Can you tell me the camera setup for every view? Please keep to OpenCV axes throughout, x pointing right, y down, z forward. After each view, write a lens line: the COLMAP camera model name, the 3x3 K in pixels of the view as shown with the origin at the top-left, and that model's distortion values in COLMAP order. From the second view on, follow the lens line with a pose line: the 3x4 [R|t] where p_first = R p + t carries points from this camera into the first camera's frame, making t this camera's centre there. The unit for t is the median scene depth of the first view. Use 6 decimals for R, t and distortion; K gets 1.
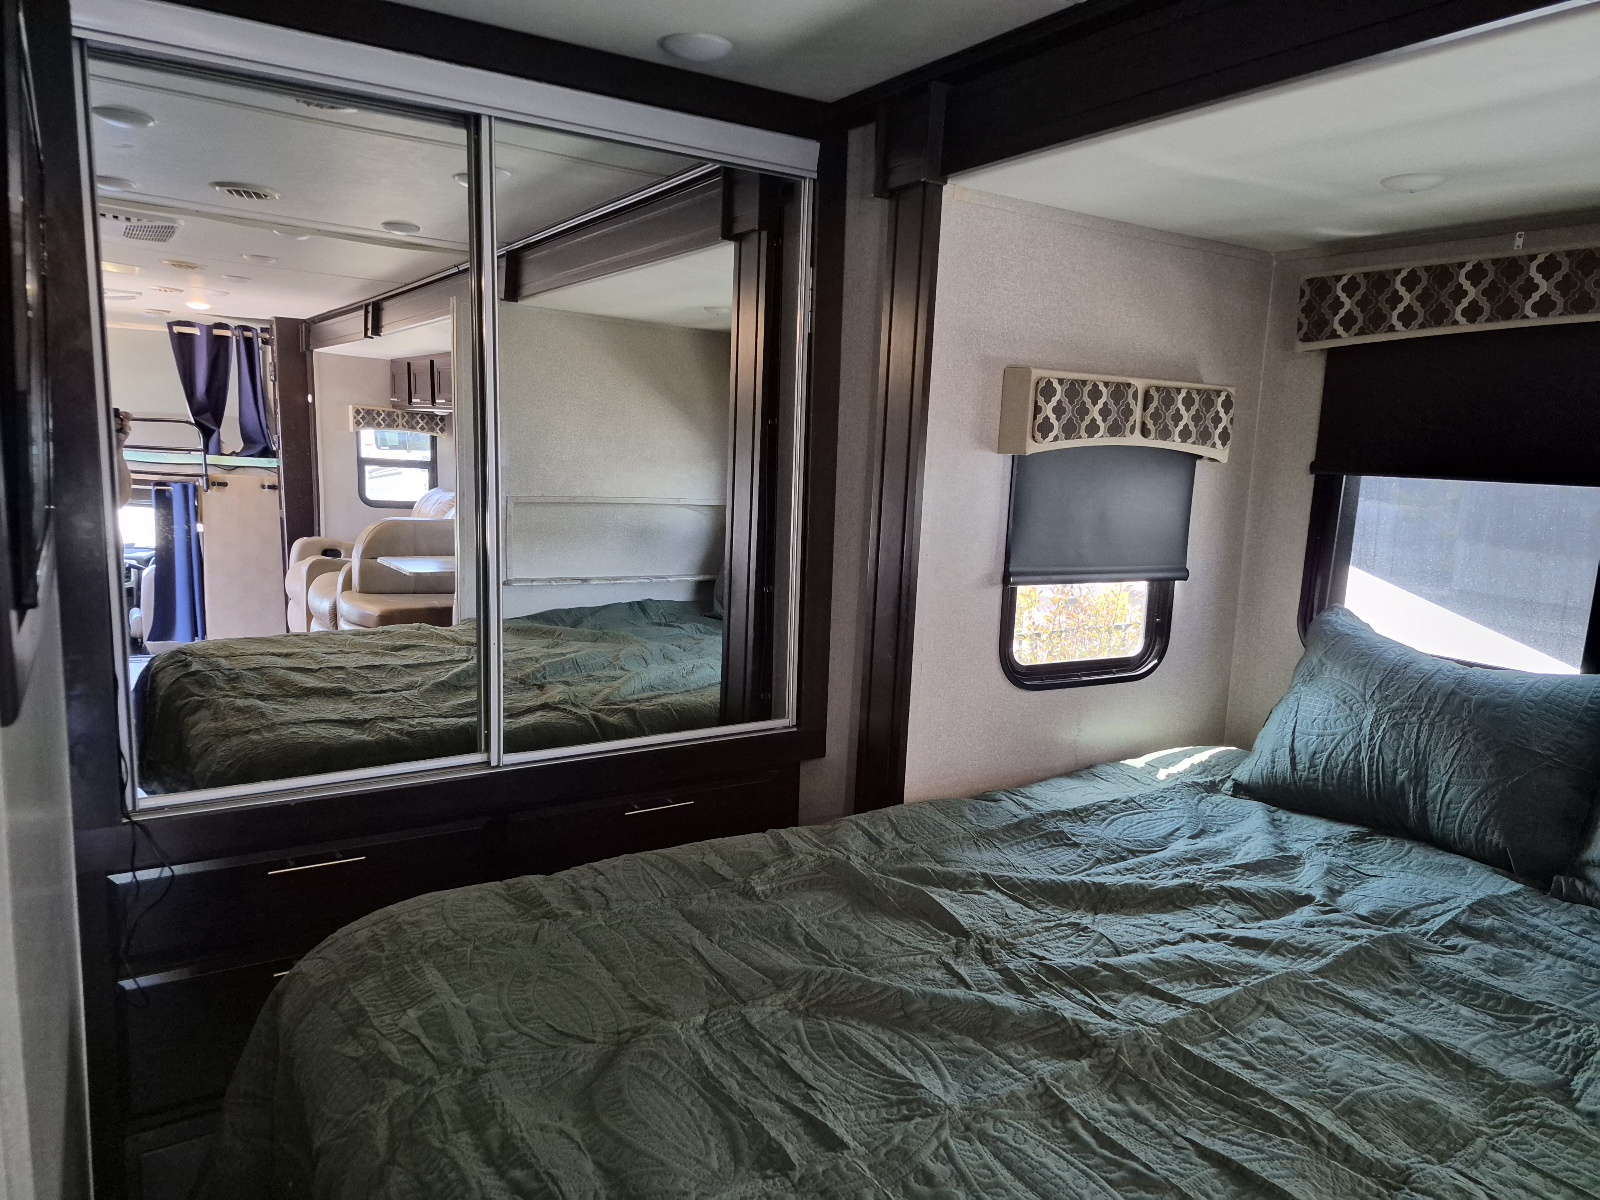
lens RADIAL K [[1109.2, 0, 793.0], [0, 1109.2, 599.5], [0, 0, 1]] dist [0.087084, -0.098666]
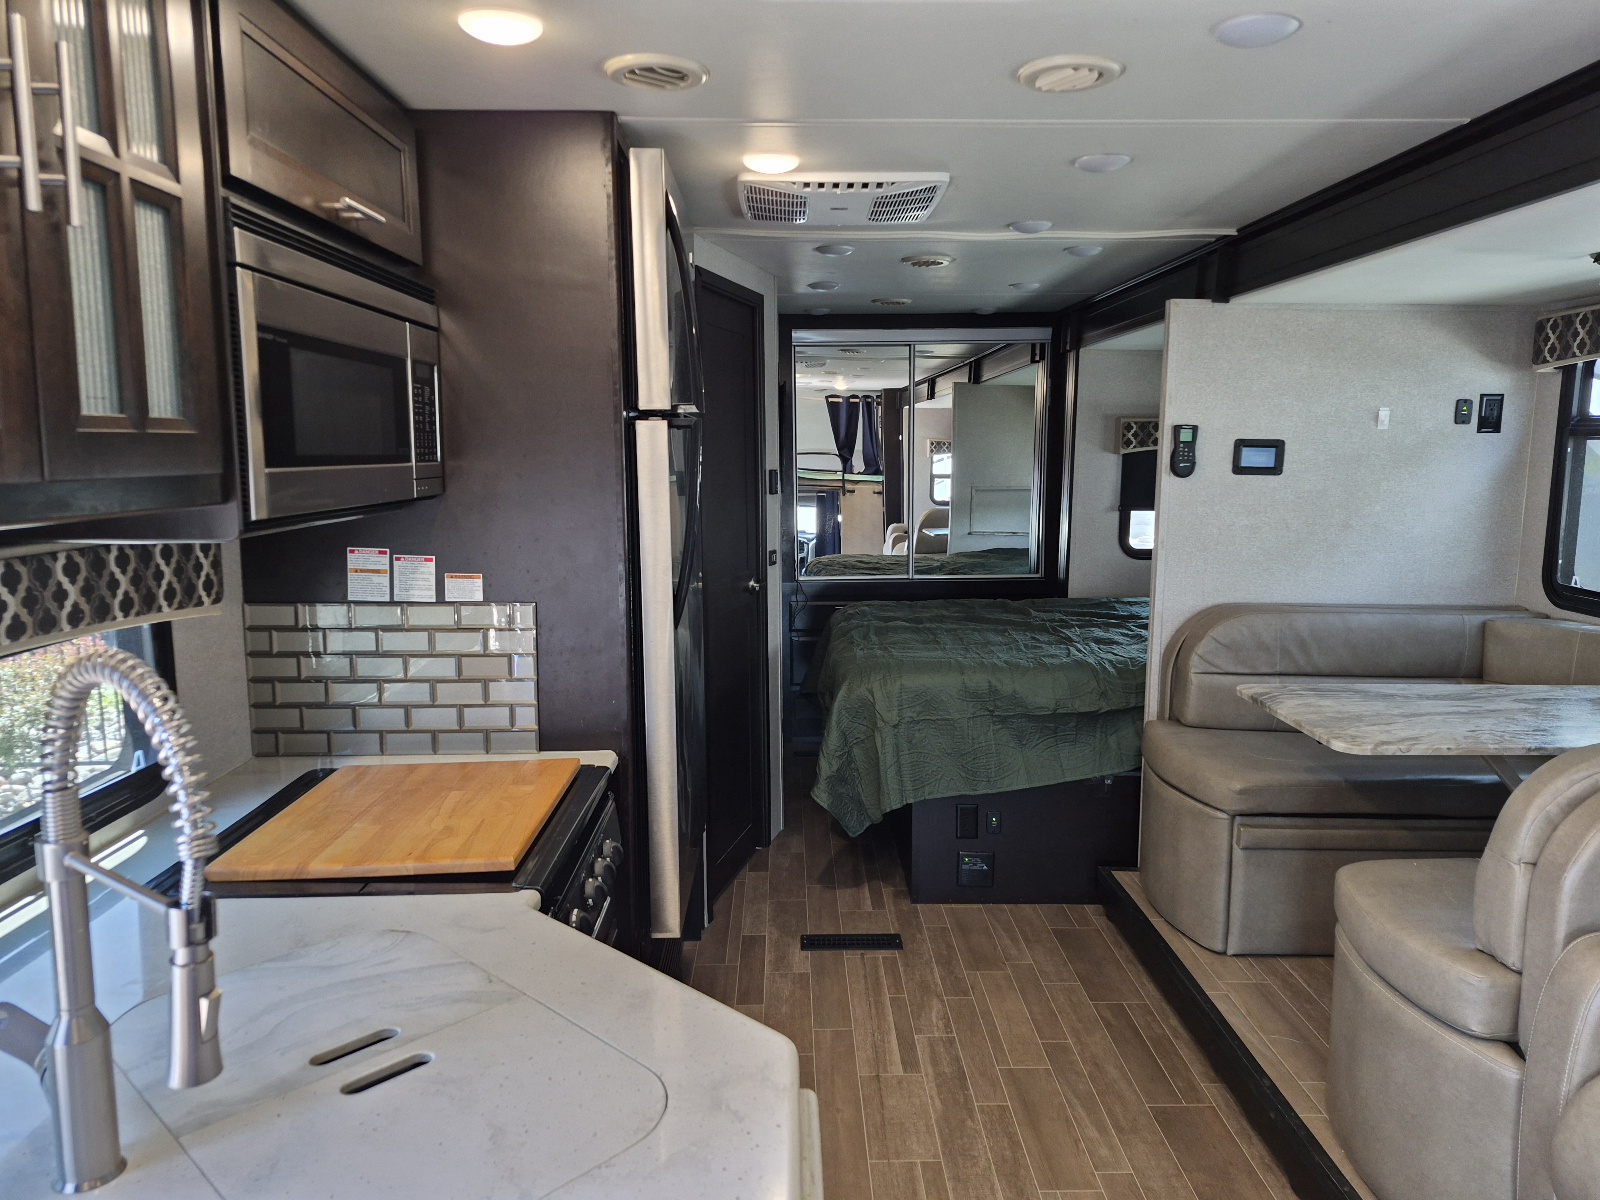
lens RADIAL K [[1096.4, 0, 767.9], [0, 1096.4, 584.7], [0, 0, 1]] dist [0.019375, -0.026629]
pose [[0.844015, 0.023160, -0.535820, 0.819723], [-0.037986, 0.999140, -0.016647, 0.211461], [0.534973, 0.034404, 0.844168, -1.342484]]
